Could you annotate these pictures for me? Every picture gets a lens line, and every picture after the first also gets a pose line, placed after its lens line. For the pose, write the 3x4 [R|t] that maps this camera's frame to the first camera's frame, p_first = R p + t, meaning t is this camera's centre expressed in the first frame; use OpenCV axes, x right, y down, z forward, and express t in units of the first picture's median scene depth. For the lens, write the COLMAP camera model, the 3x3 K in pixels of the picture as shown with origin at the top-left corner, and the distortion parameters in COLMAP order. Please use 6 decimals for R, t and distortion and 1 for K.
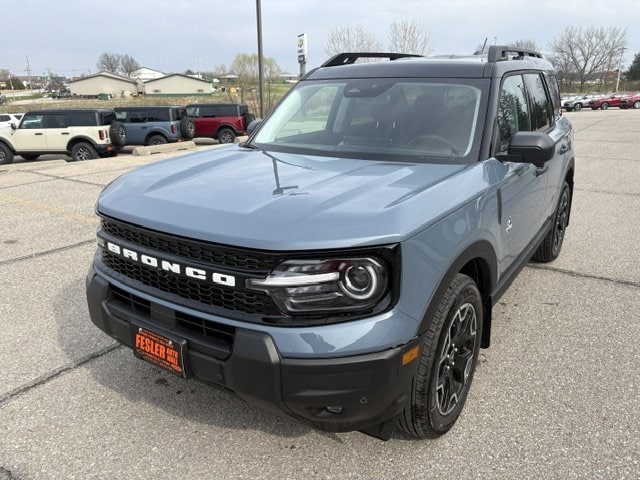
lens RADIAL K [[480.3, 0, 320.0], [0, 480.3, 240.0], [0, 0, 1]] dist [0.000980, 0.000525]
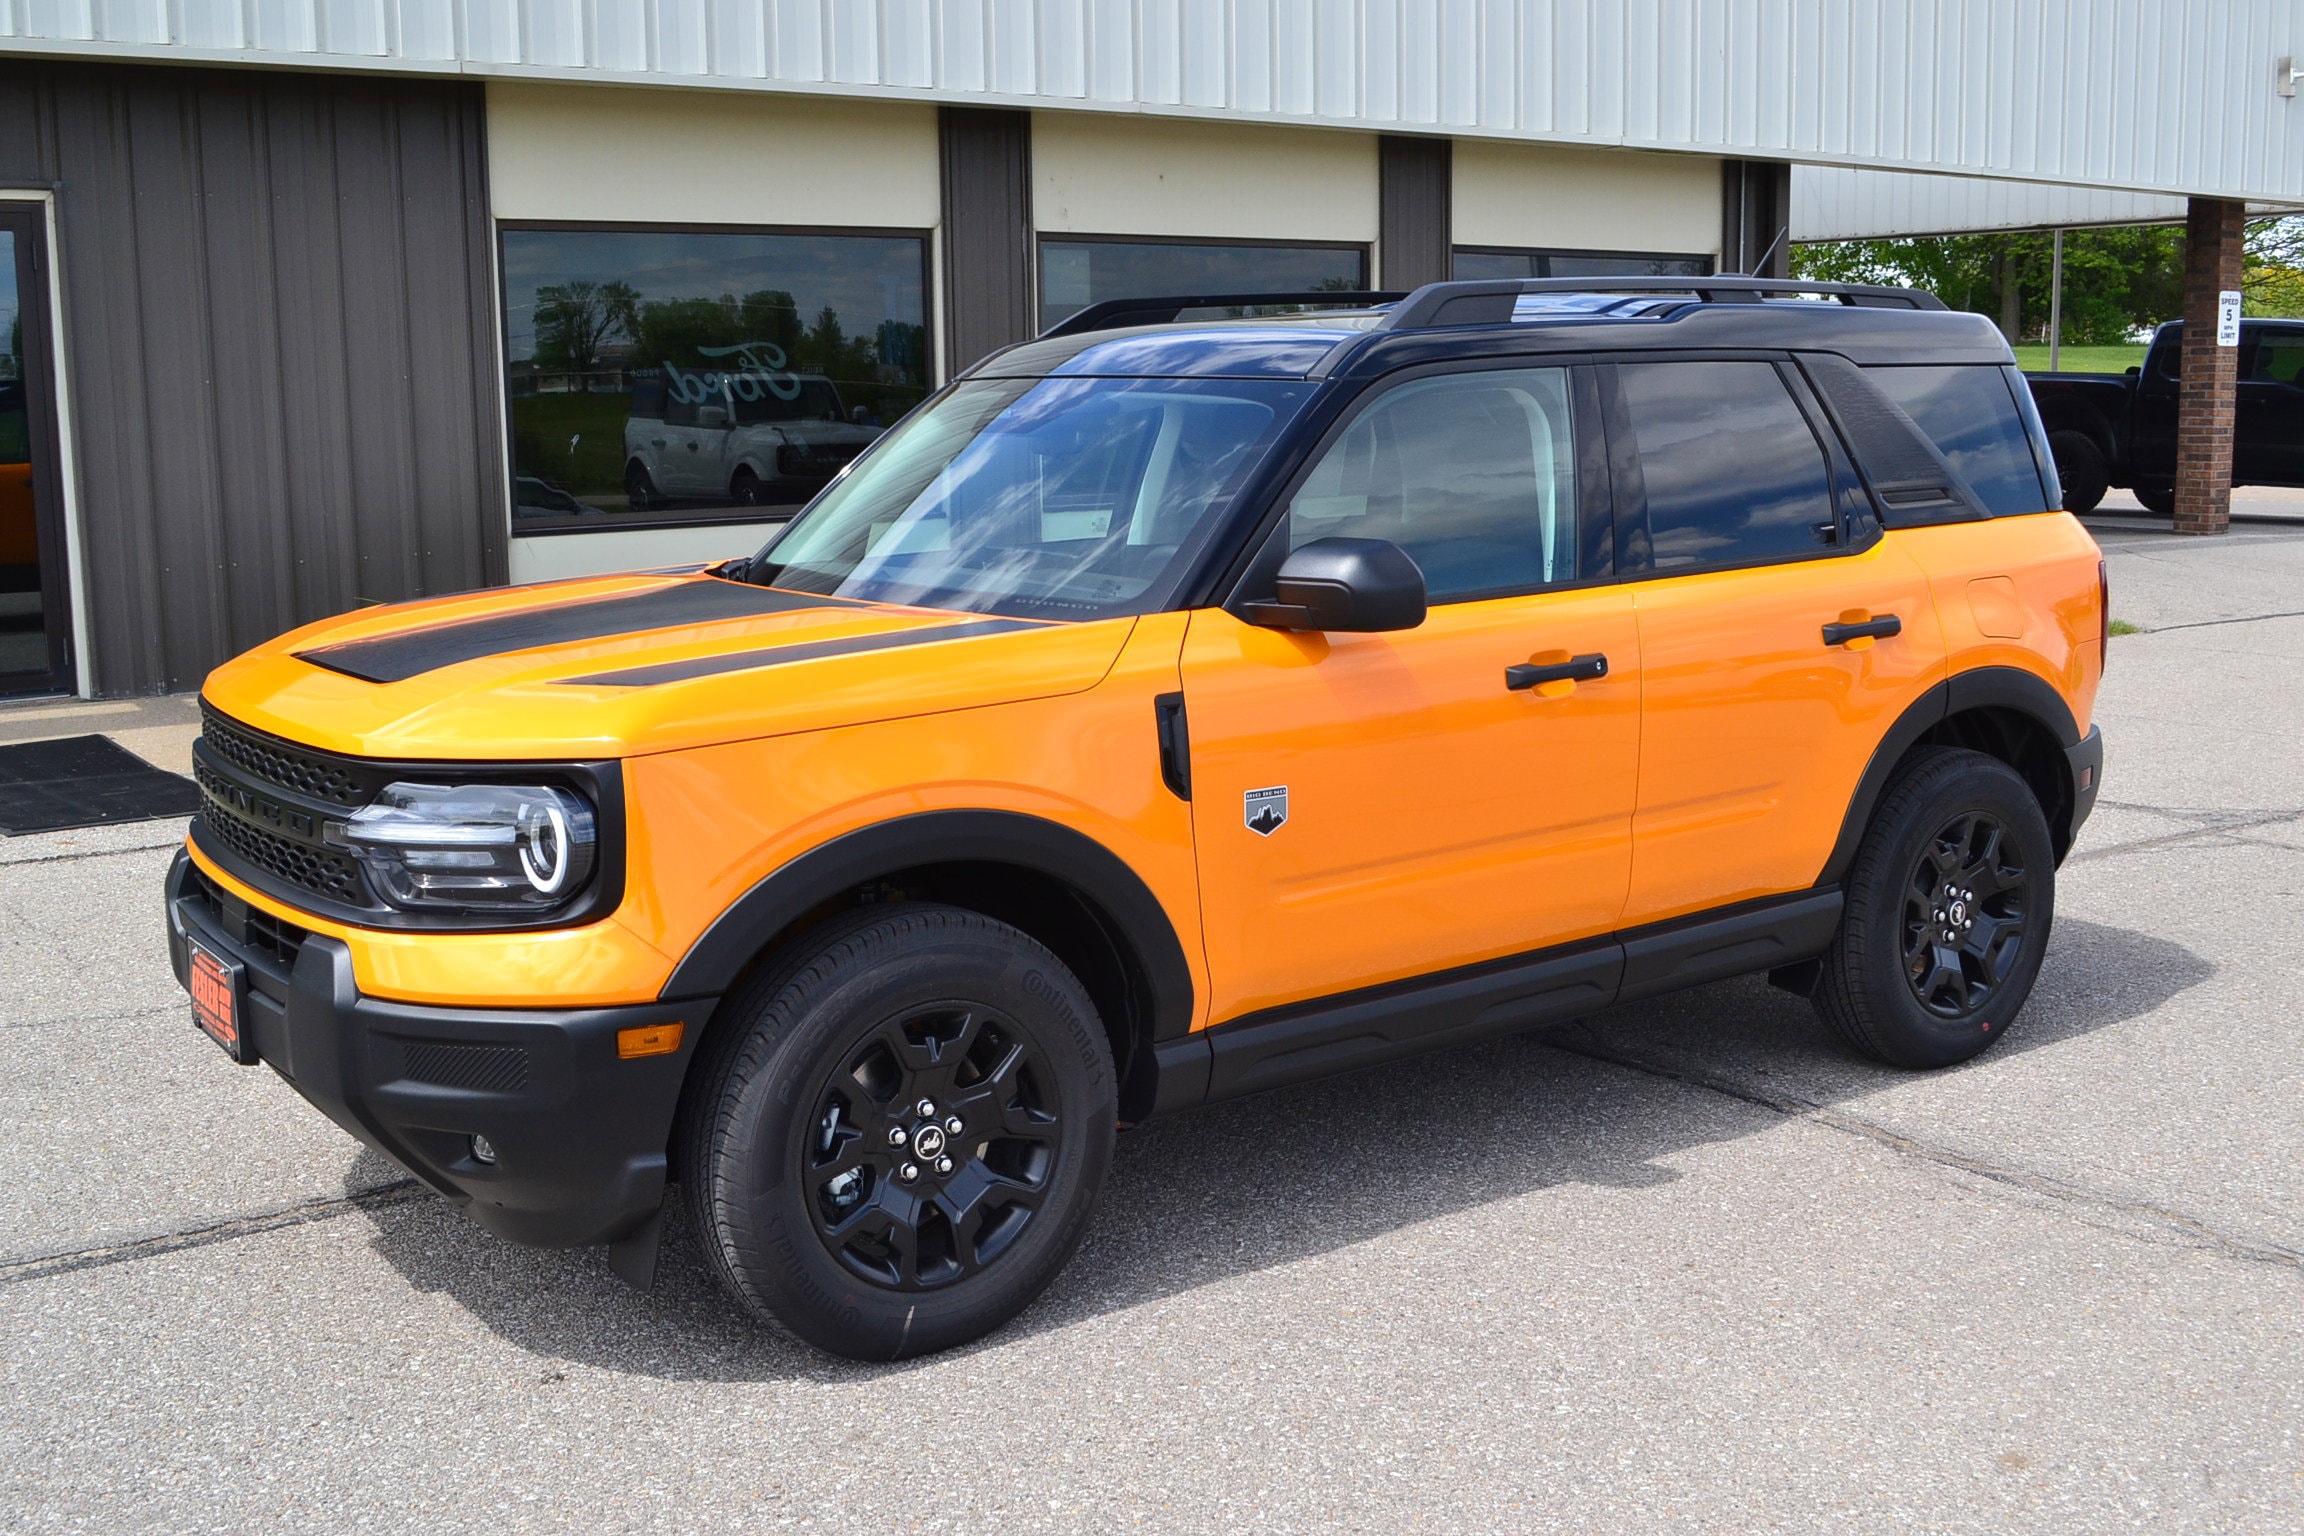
lens RADIAL K [[2187.8, 0, 1152.0], [0, 2187.8, 768.0], [0, 0, 1]] dist [0.008356, 0.010942]
pose [[0.928276, 0.056721, -0.367540, 1.177031], [-0.110278, 0.985833, -0.126383, 0.183872], [0.355165, 0.157850, 0.921380, -0.570360]]
